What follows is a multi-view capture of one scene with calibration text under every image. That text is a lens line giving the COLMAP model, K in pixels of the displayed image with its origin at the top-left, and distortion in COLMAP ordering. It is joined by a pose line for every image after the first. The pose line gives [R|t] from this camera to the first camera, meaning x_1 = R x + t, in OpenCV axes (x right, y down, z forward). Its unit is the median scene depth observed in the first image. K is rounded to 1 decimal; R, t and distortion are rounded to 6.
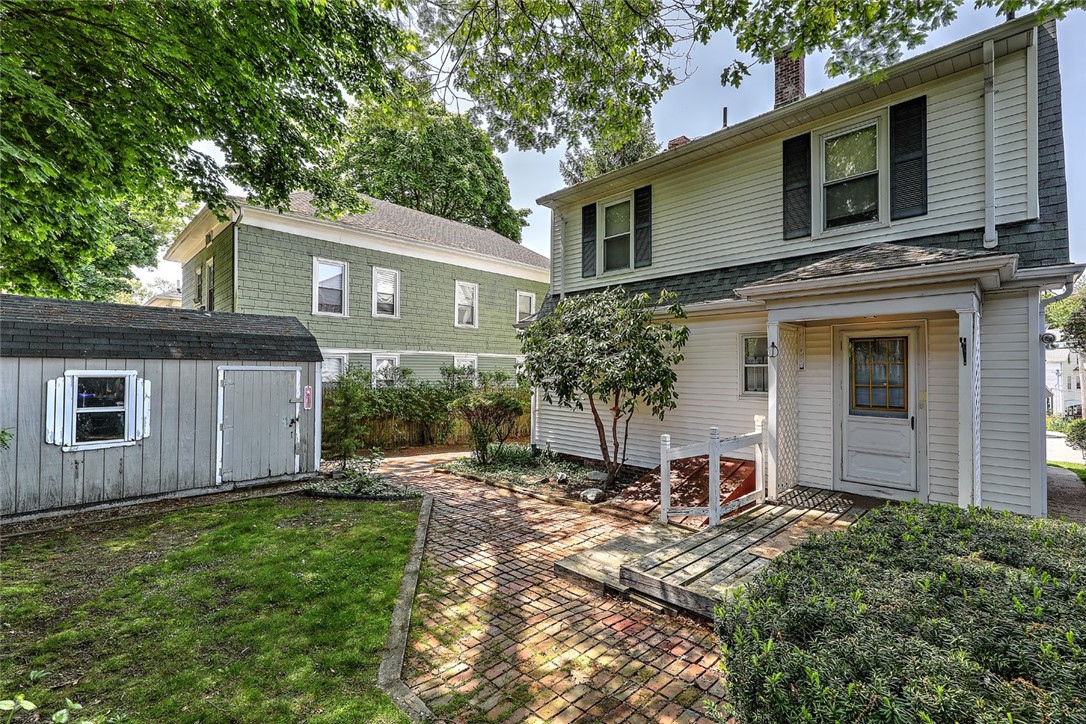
lens RADIAL K [[471.0, 0, 544.9], [0, 471.0, 363.2], [0, 0, 1]] dist [0.009664, -0.004171]
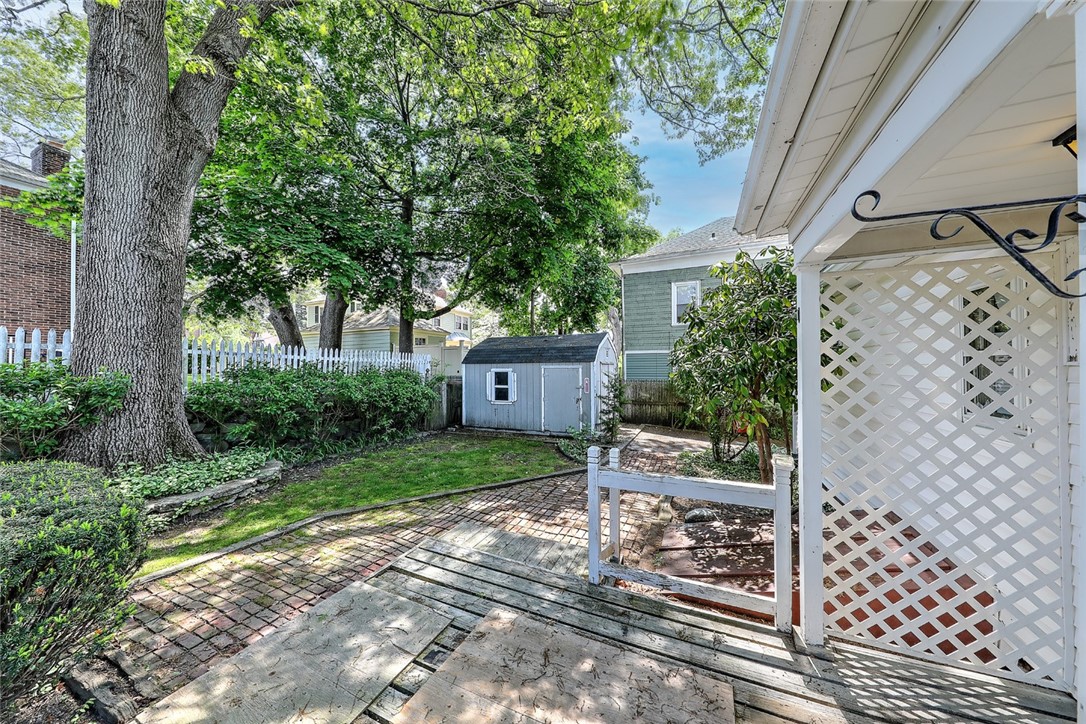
lens RADIAL K [[355.9, 0, 544.2], [0, 355.9, 362.0], [0, 0, 1]] dist [-0.002366, -0.002205]
pose [[0.364100, -0.018468, -0.931177, 0.676543], [0.024926, 0.999638, -0.010079, 0.005470], [0.931026, -0.019540, 0.364429, 0.586249]]
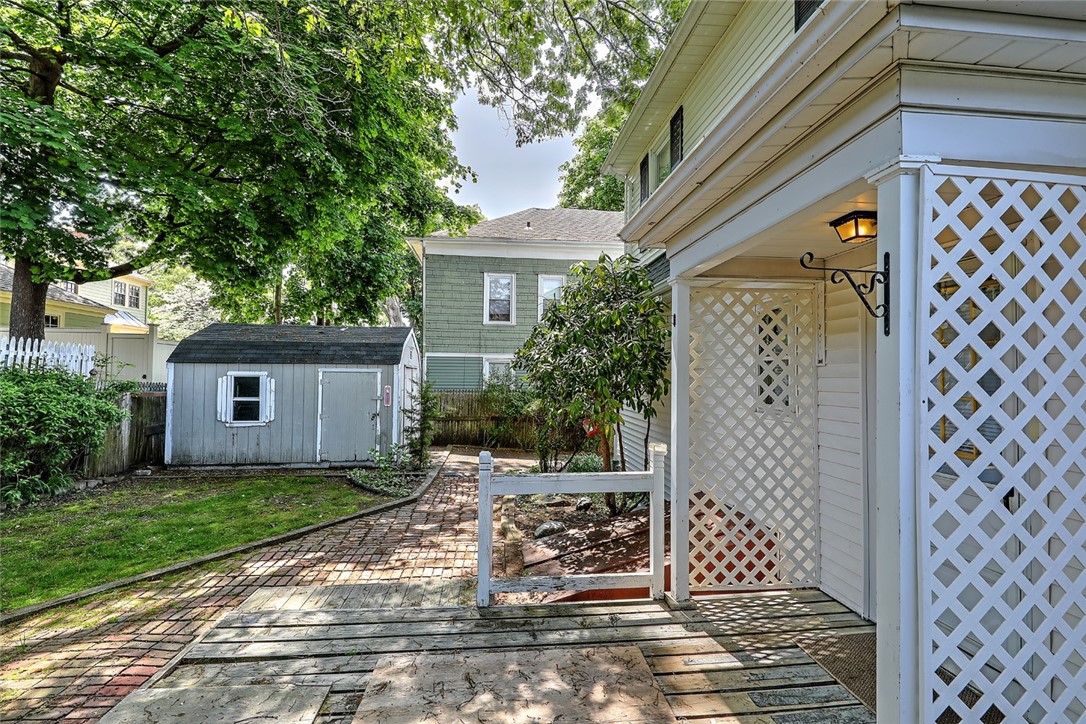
lens RADIAL K [[471.0, 0, 547.2], [0, 471.0, 360.9], [0, 0, 1]] dist [0.009664, -0.004171]
pose [[0.787823, -0.019021, -0.615608, 0.662524], [0.007267, 0.999741, -0.021590, 0.019736], [0.615859, 0.012536, 0.787756, 0.433225]]
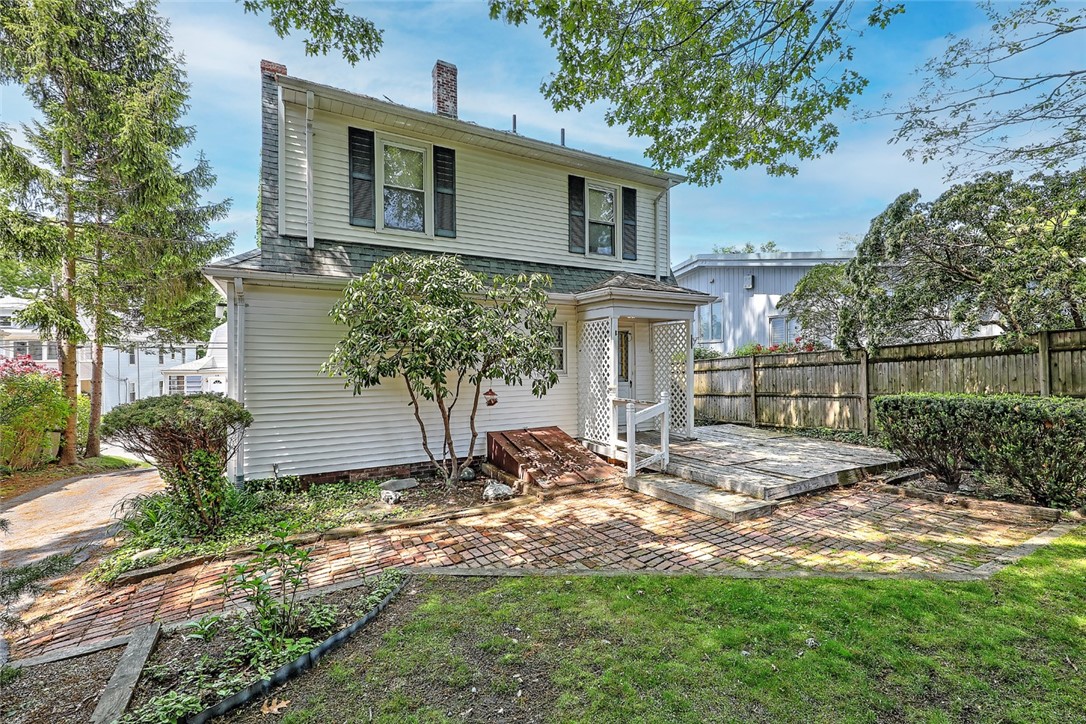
lens RADIAL K [[471.0, 0, 544.6], [0, 471.0, 360.7], [0, 0, 1]] dist [0.009664, -0.004171]
pose [[0.268677, -0.008214, 0.963195, -0.824216], [-0.011218, 0.999869, 0.011656, 0.026649], [-0.963165, -0.013937, 0.268550, 0.770934]]
